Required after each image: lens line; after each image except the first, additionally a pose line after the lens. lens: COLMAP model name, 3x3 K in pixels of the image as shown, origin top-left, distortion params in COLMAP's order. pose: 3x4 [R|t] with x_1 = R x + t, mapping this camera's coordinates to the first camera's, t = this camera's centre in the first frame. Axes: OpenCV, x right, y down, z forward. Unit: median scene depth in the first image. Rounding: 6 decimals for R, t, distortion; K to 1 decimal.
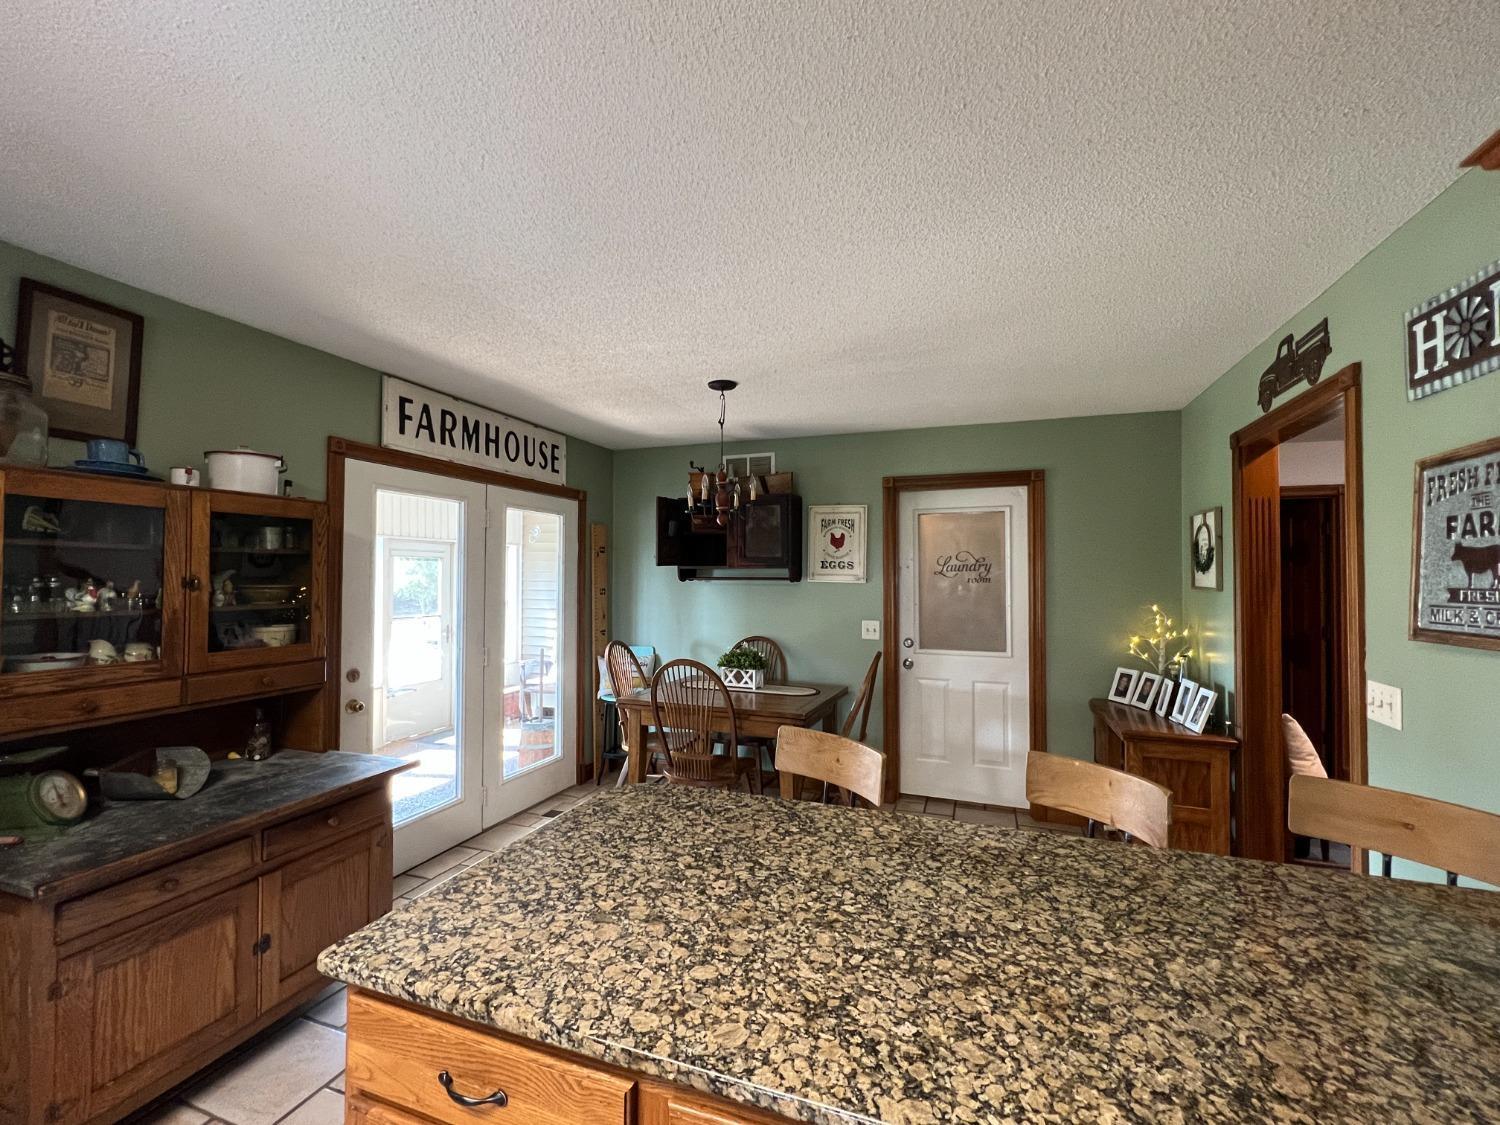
lens RADIAL K [[648.4, 0, 746.9], [0, 648.4, 565.2], [0, 0, 1]] dist [0.000167, 0.000212]
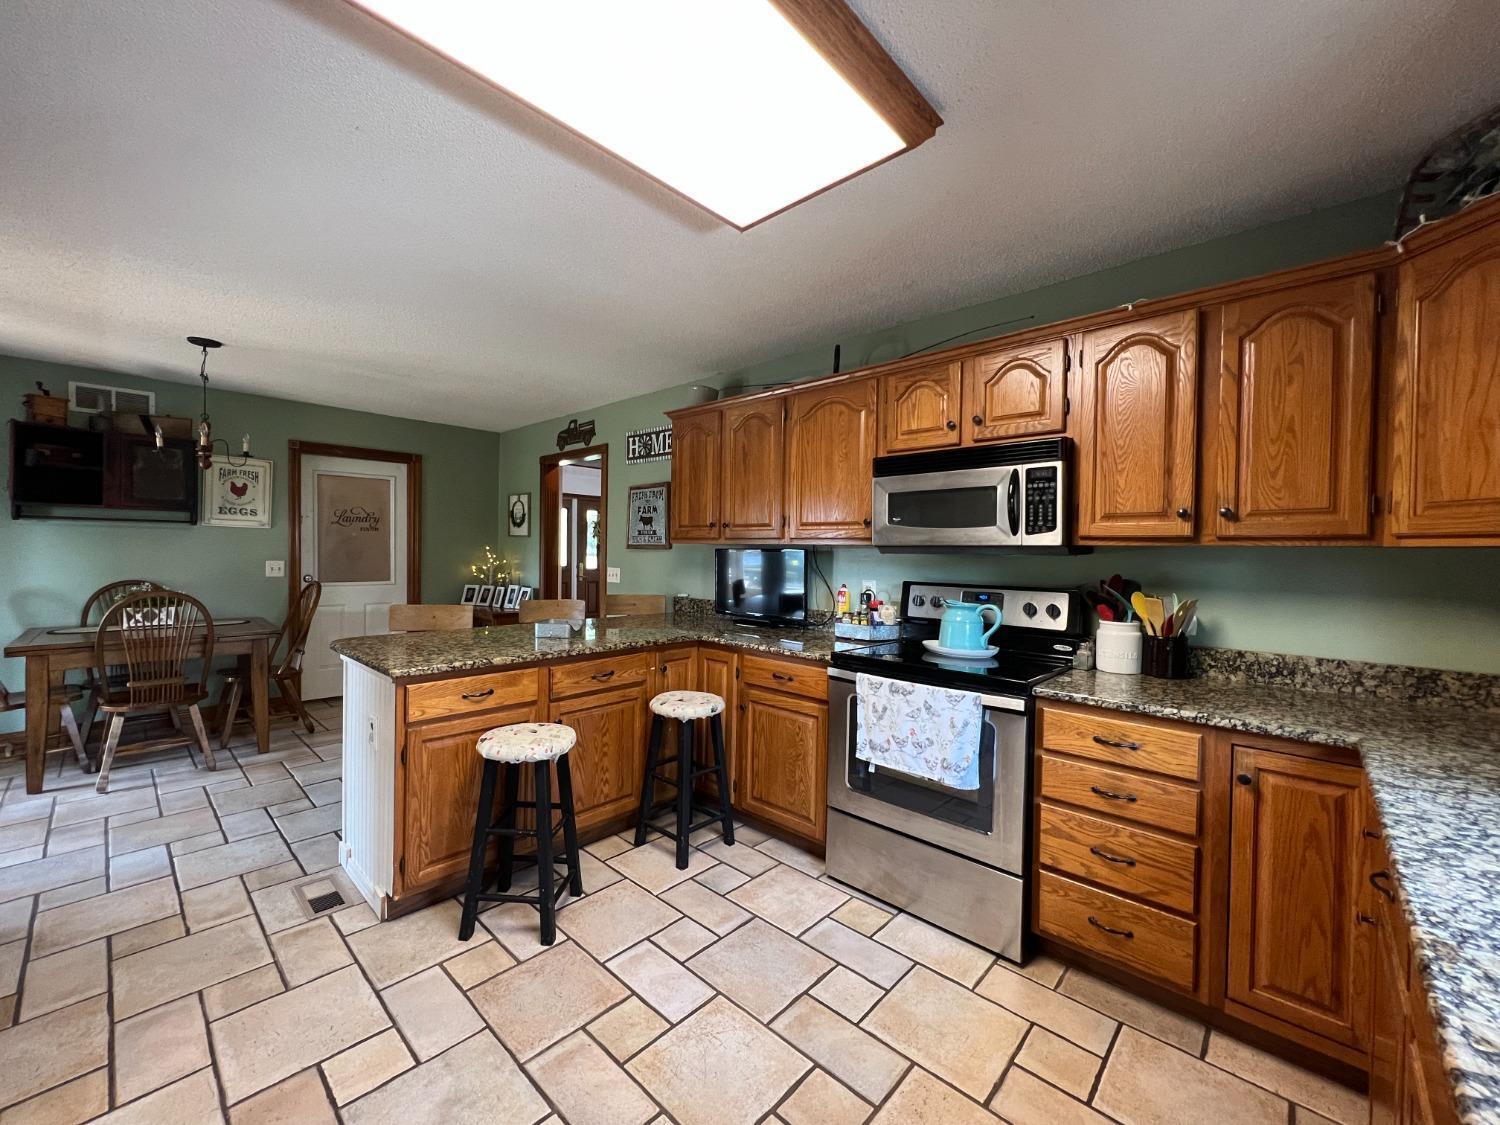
lens RADIAL K [[605.3, 0, 748.1], [0, 605.3, 557.5], [0, 0, 1]] dist [0.000172, 0.000035]
pose [[0.388096, -0.010448, 0.921560, -0.553459], [-0.028703, 0.999314, 0.023417, 0.033740], [-0.921172, -0.035540, 0.387529, -0.238300]]
